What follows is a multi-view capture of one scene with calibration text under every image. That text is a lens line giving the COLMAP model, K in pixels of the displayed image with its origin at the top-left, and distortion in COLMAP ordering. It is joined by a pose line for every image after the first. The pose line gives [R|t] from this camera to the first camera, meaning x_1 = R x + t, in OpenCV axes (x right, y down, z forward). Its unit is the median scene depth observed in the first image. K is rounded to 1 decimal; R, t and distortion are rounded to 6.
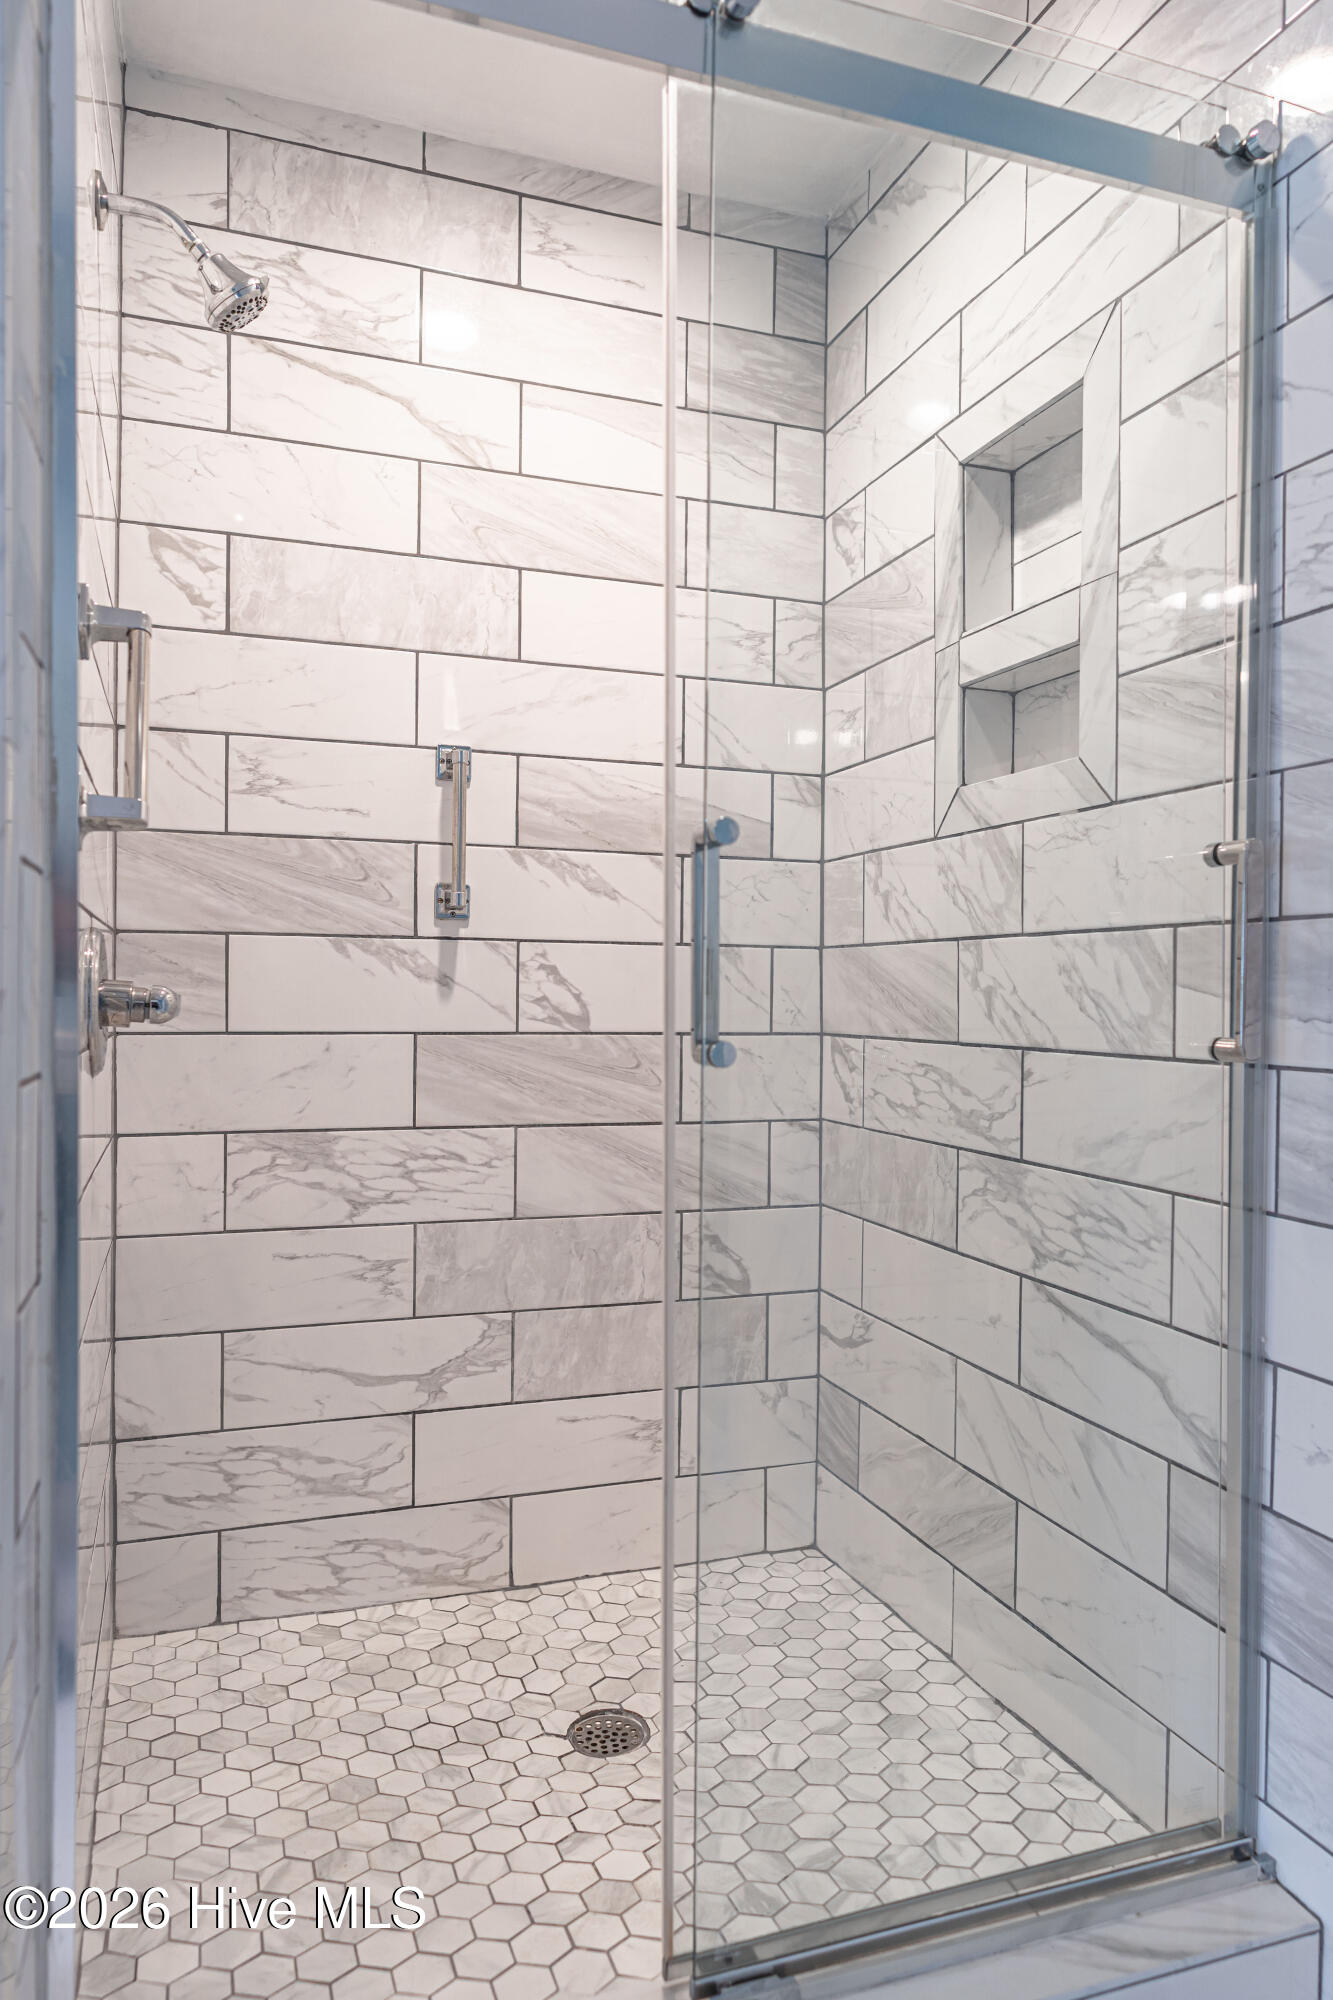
lens RADIAL K [[1352.0, 0, 669.3], [0, 1352.0, 1003.7], [0, 0, 1]] dist [-0.005588, 0.005199]
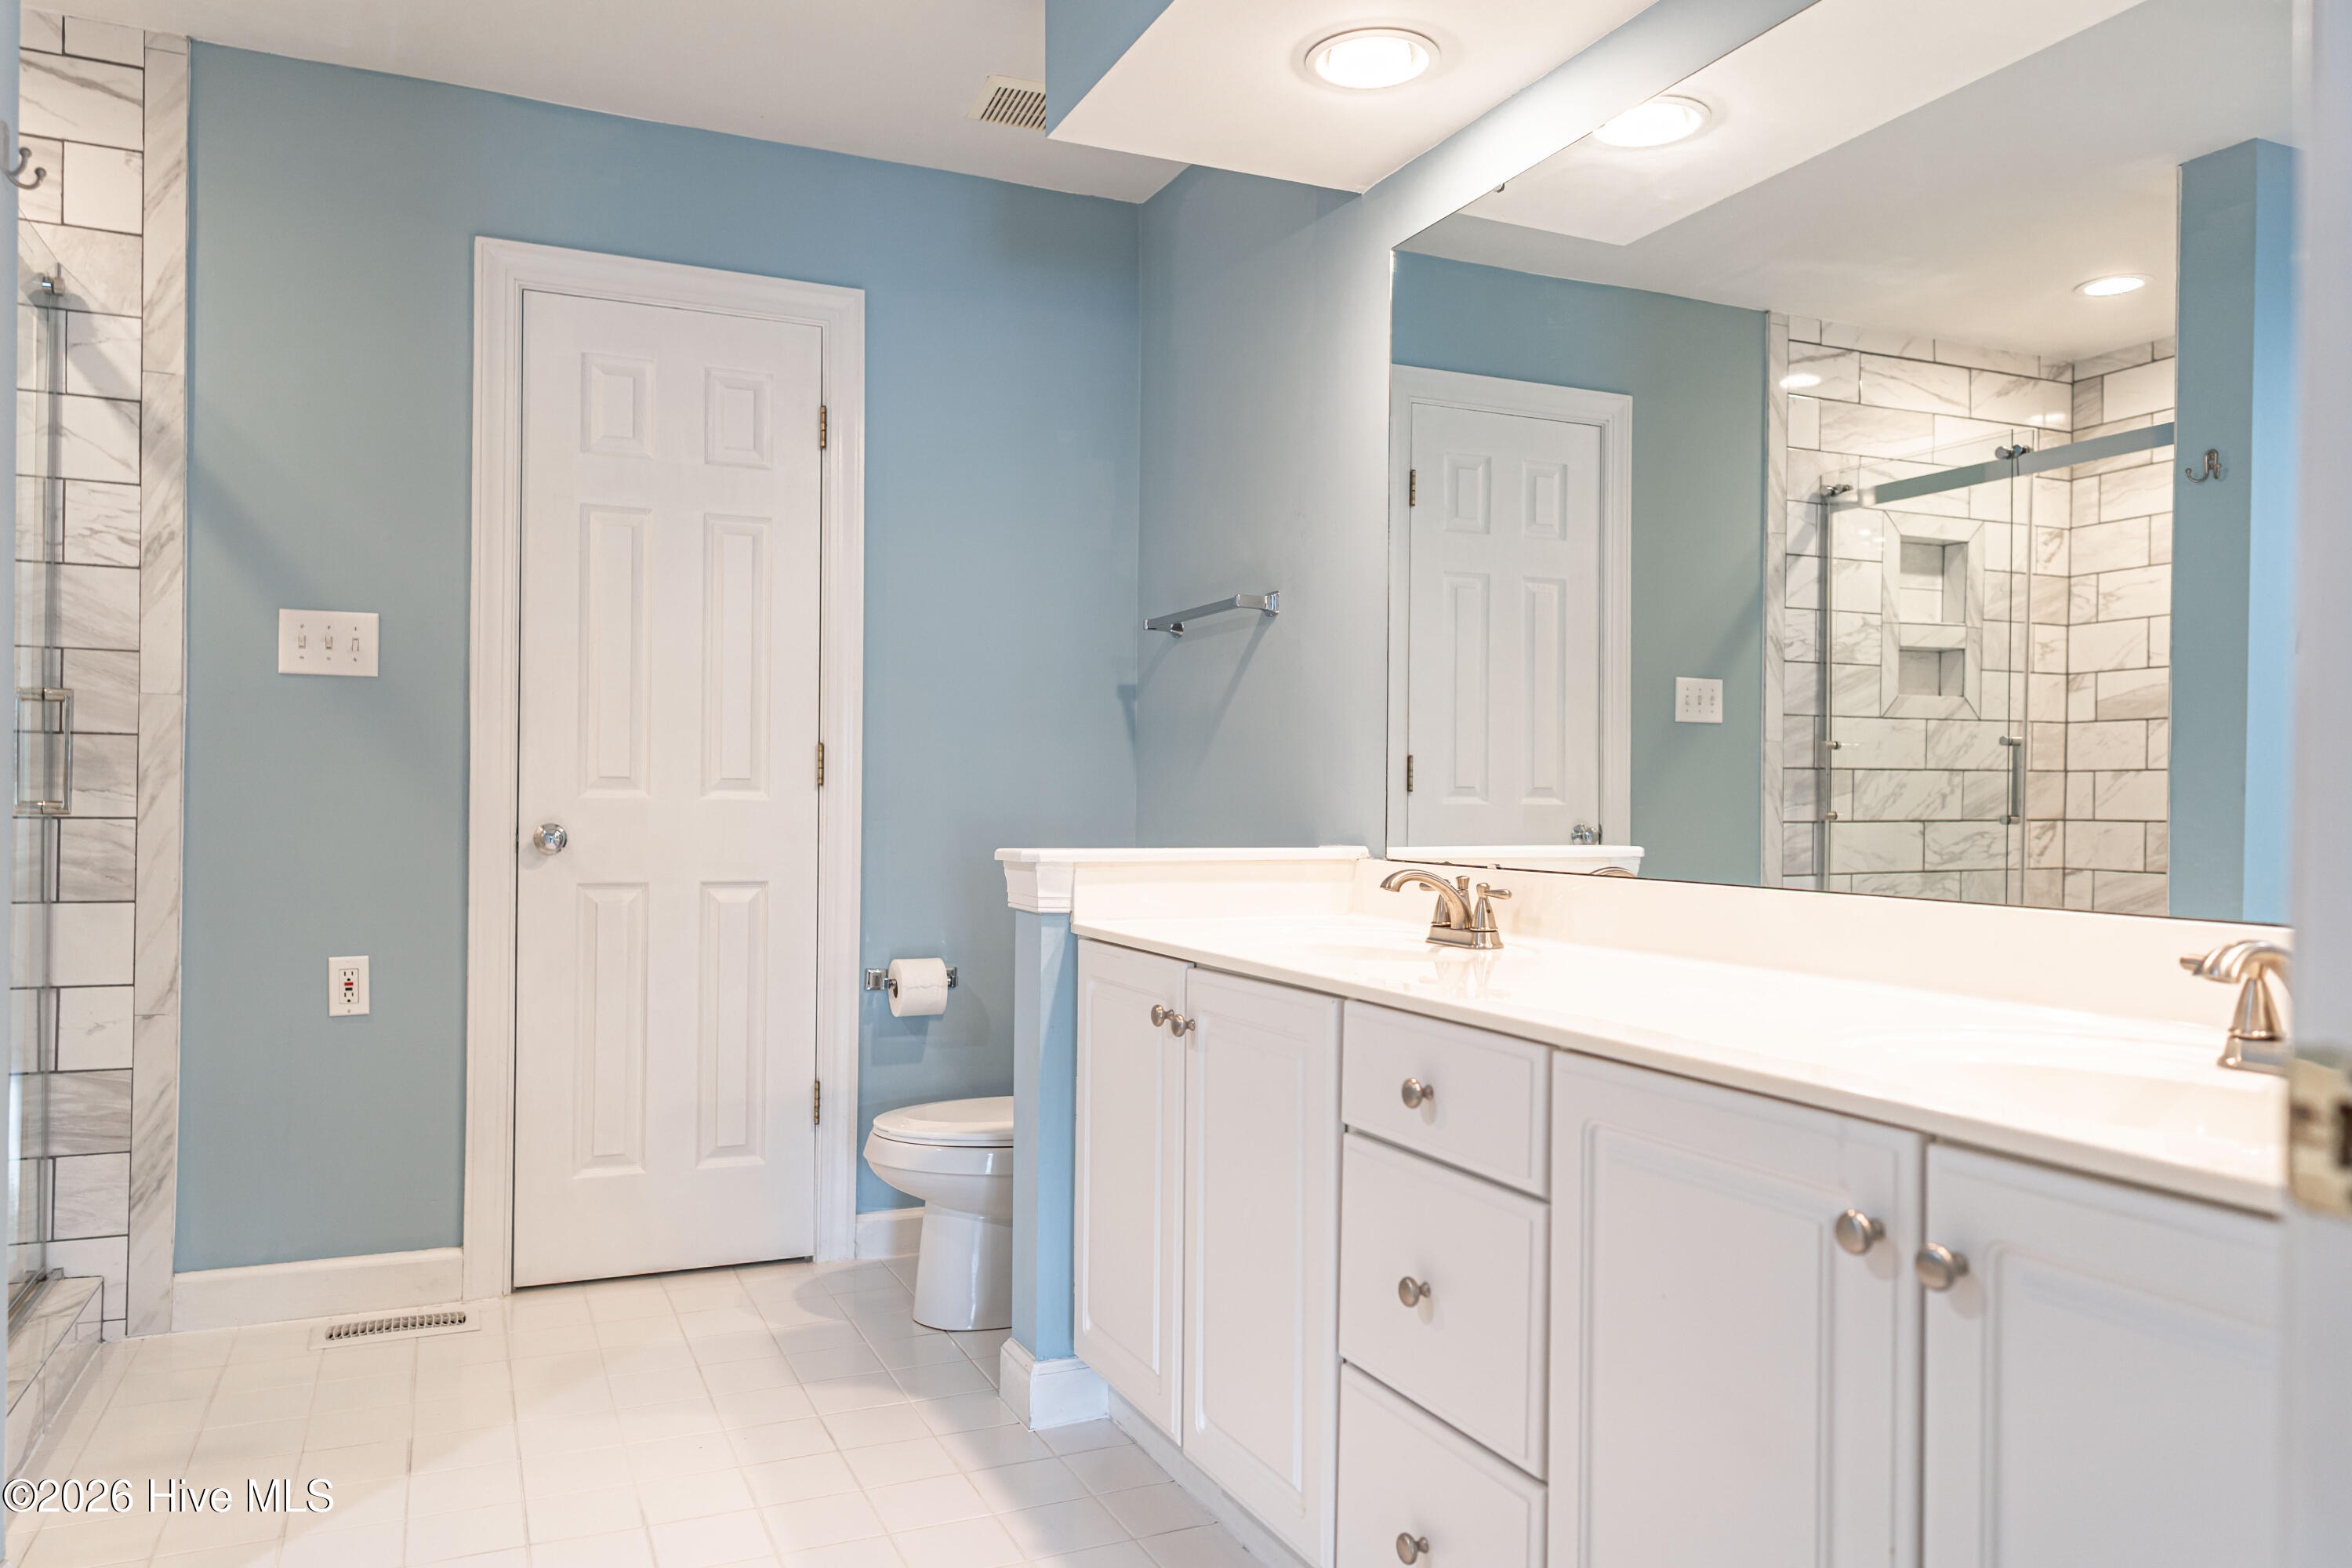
lens RADIAL K [[1590.0, 0, 1175.8], [0, 1590.0, 787.7], [0, 0, 1]] dist [-0.005588, 0.005199]
pose [[-0.085193, -0.003144, 0.996359, -1.726000], [-0.003455, 0.999990, 0.002860, -0.002466], [-0.996358, -0.003199, -0.085203, -0.265860]]
